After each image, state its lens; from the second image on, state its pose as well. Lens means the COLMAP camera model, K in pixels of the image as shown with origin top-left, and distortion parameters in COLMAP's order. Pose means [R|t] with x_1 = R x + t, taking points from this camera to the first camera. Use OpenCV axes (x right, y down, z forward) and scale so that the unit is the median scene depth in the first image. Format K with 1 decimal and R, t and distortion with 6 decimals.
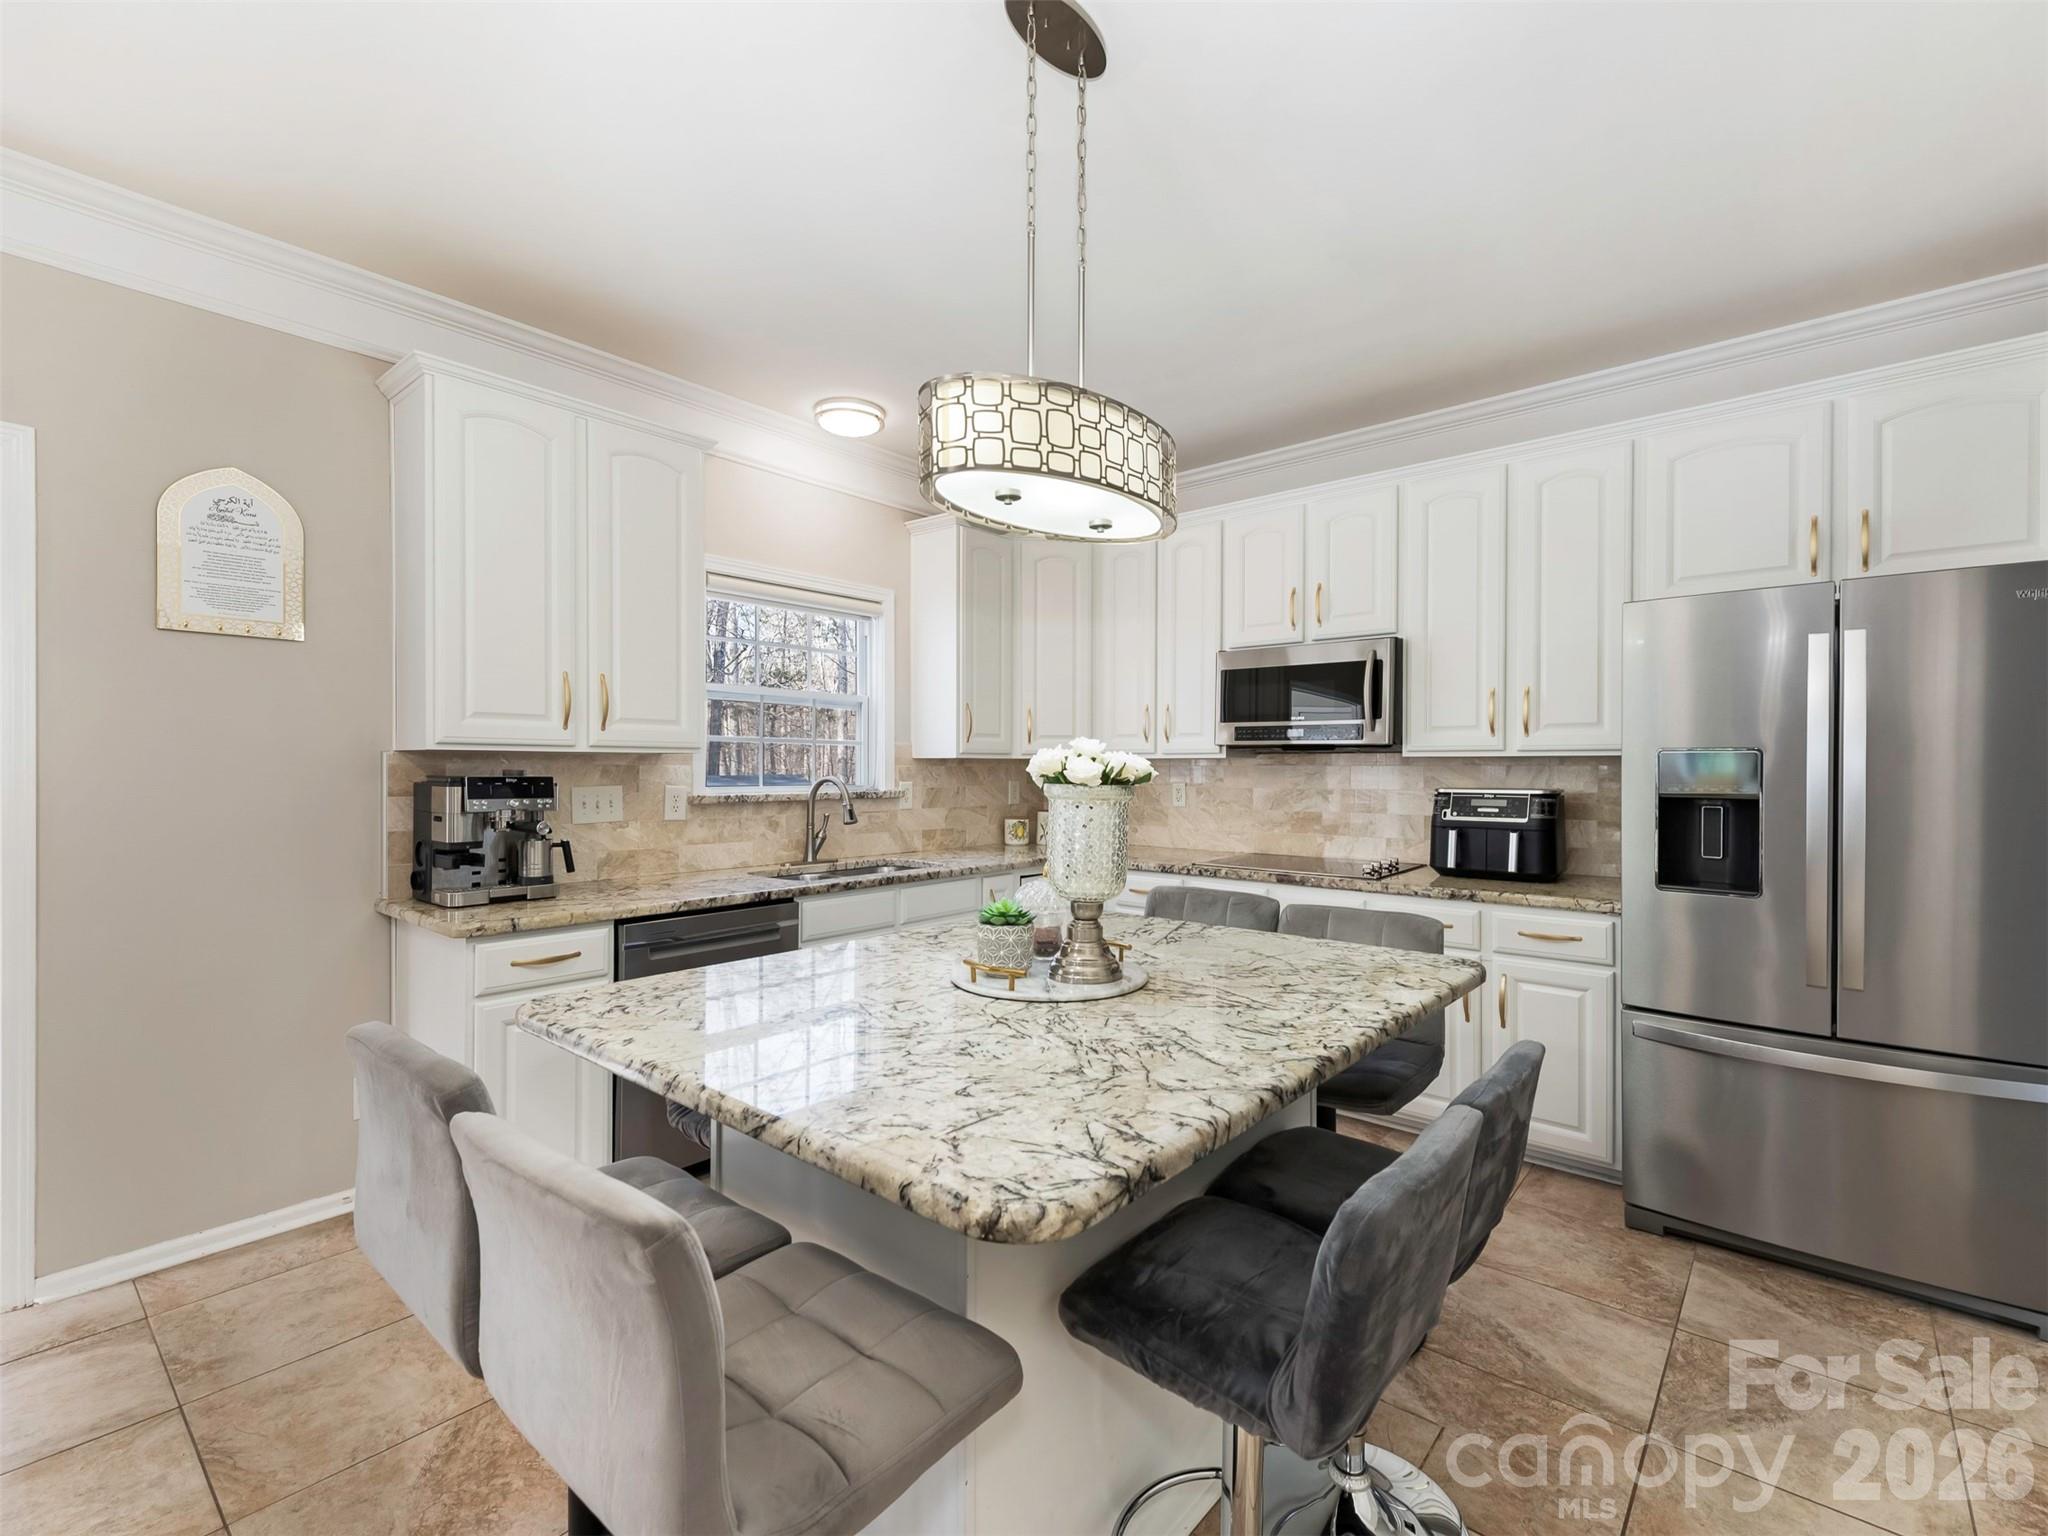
lens RADIAL K [[917.9, 0, 1028.1], [0, 917.9, 776.5], [0, 0, 1]] dist [0.005602, 0.001355]
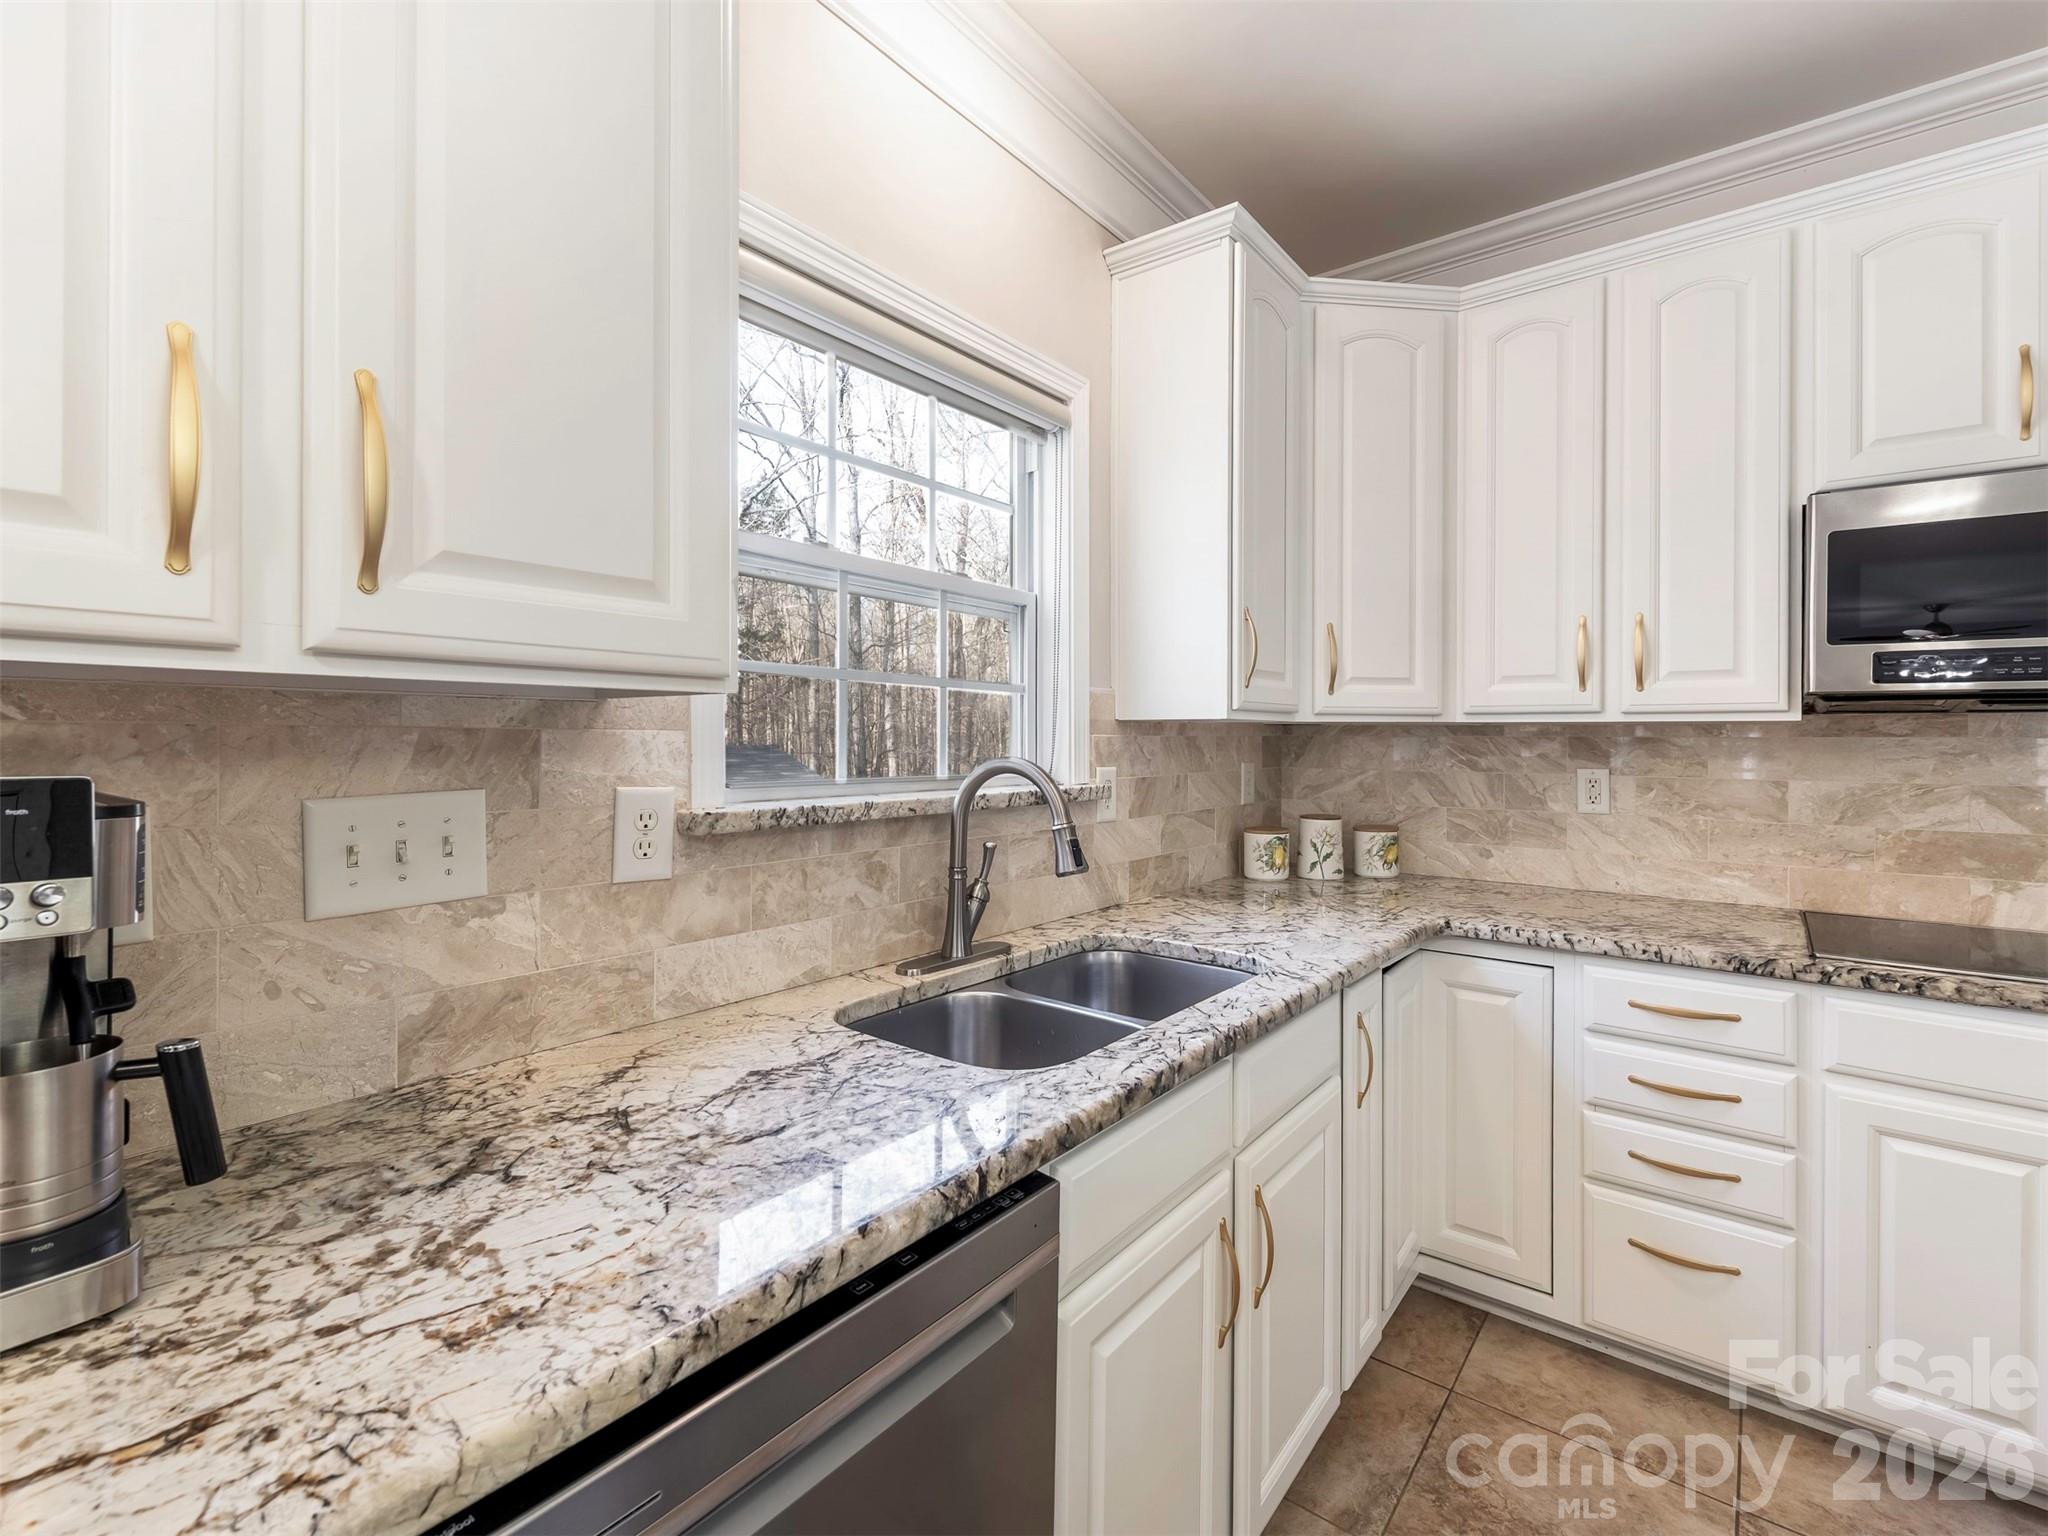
lens RADIAL K [[917.9, 0, 1031.9], [0, 917.9, 745.3], [0, 0, 1]] dist [0.005602, 0.001355]
pose [[0.998860, 0.003025, 0.047631, -0.236480], [-0.002962, 0.999995, -0.001402, -0.006367], [-0.047635, 0.001260, 0.998864, 0.599671]]
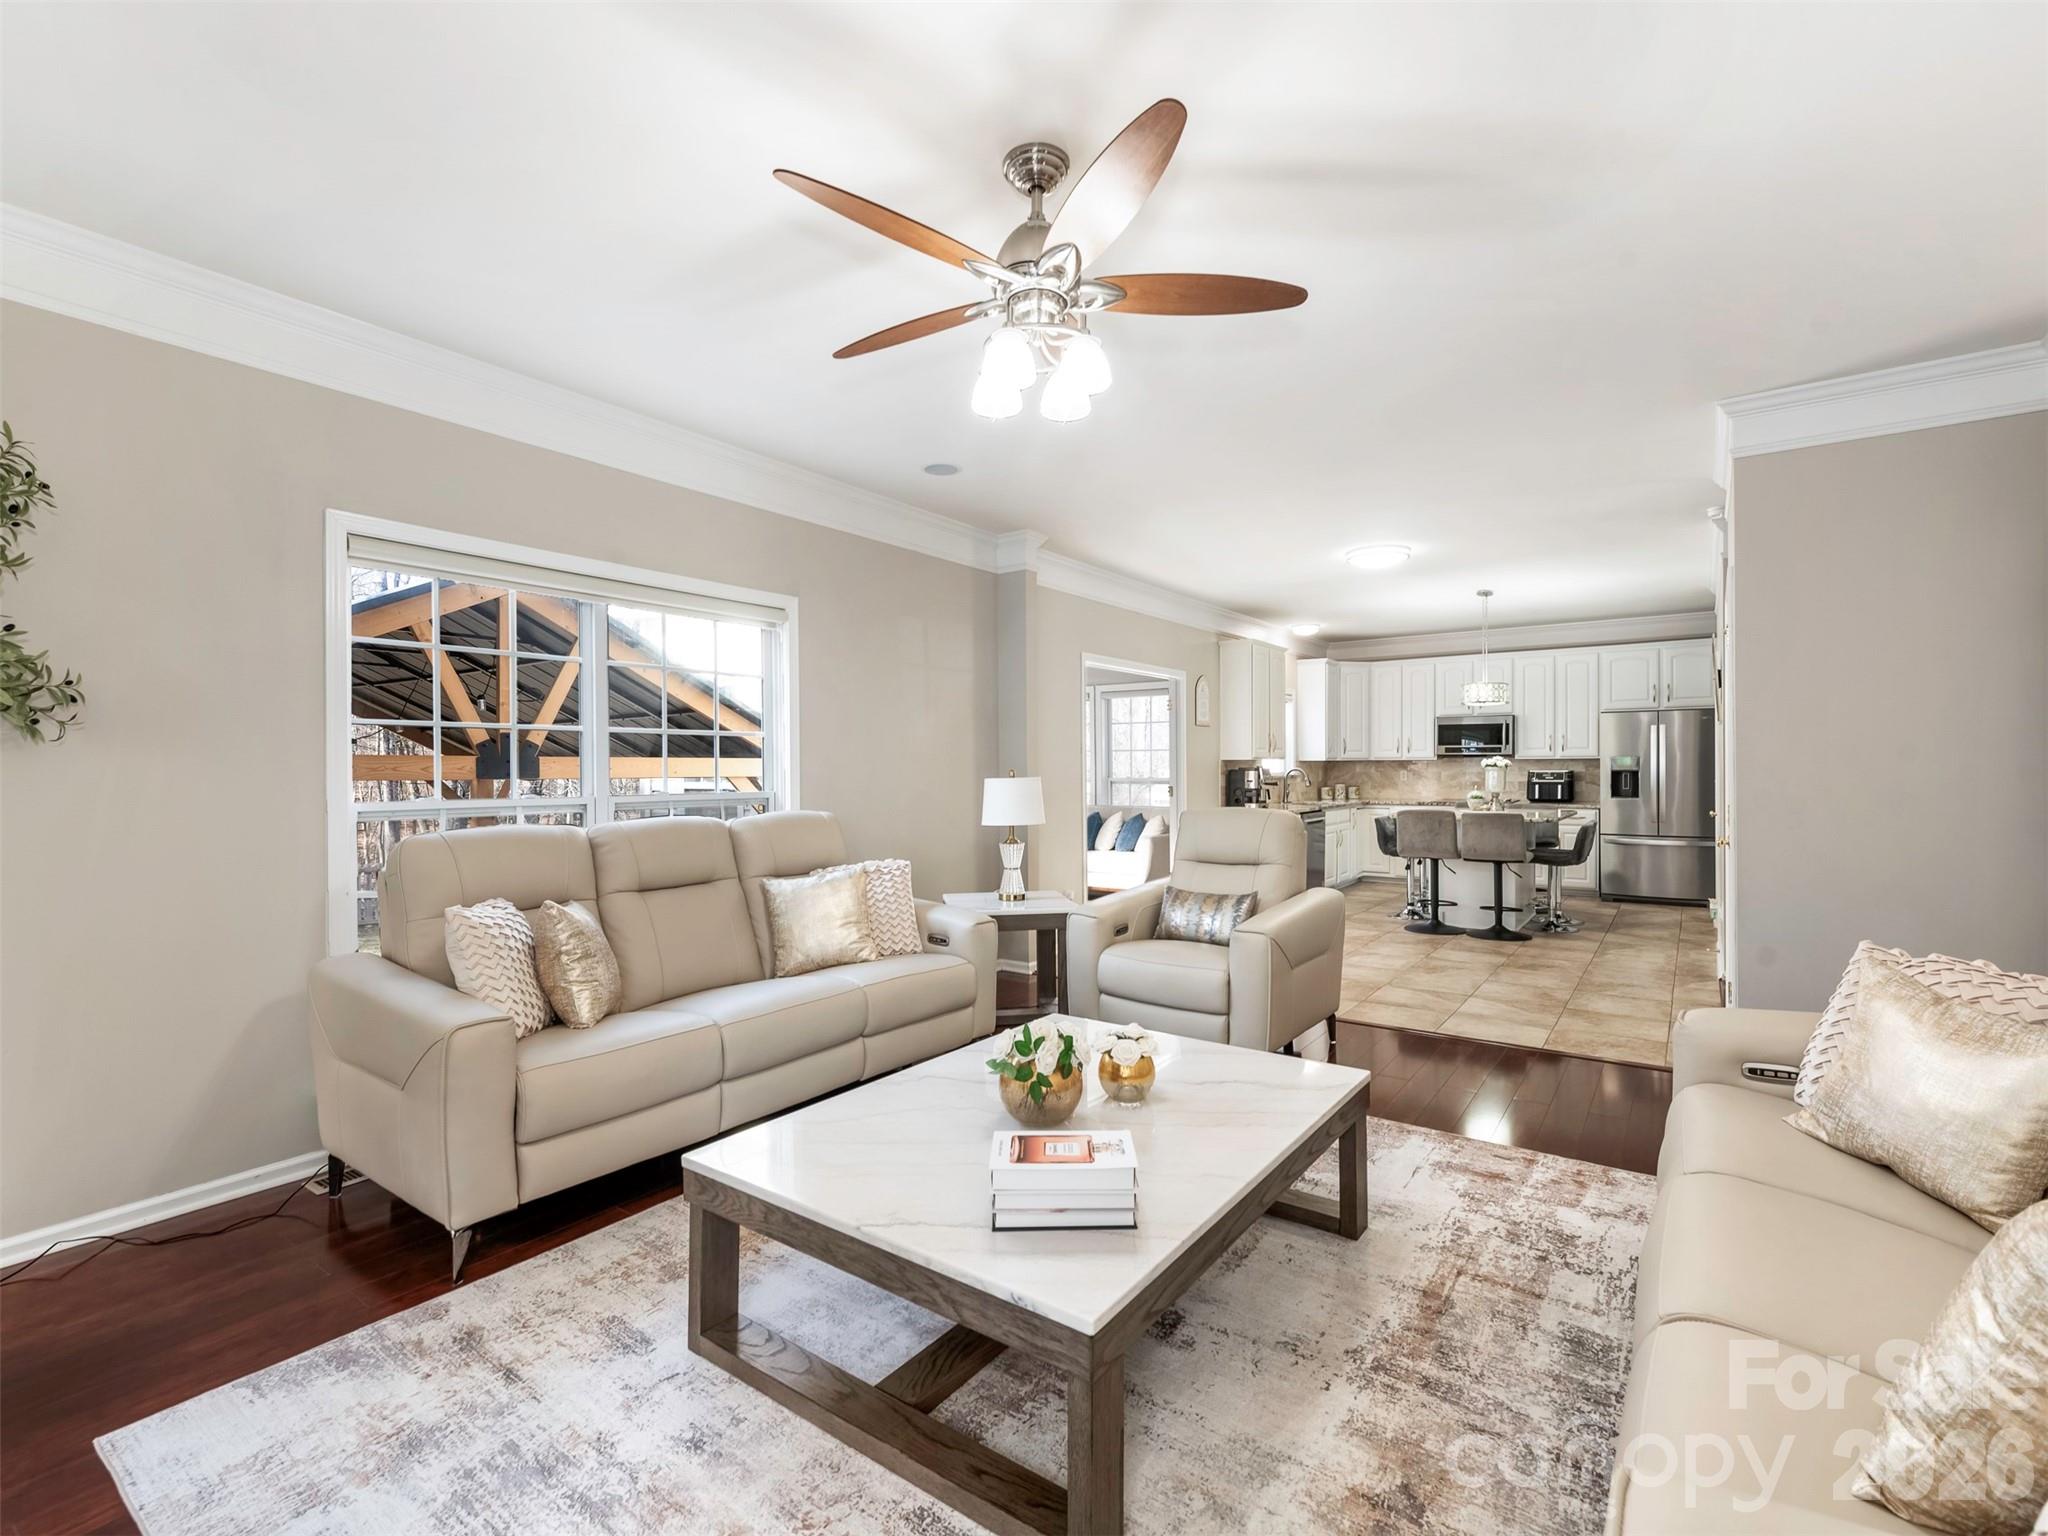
lens RADIAL K [[930.8, 0, 1035.2], [0, 930.8, 767.0], [0, 0, 1]] dist [0.008445, -0.000137]
pose [[0.996924, -0.007428, 0.078022, -1.165442], [0.008145, 0.999928, -0.008869, 0.014237], [-0.077950, 0.009477, 0.996912, -1.554827]]
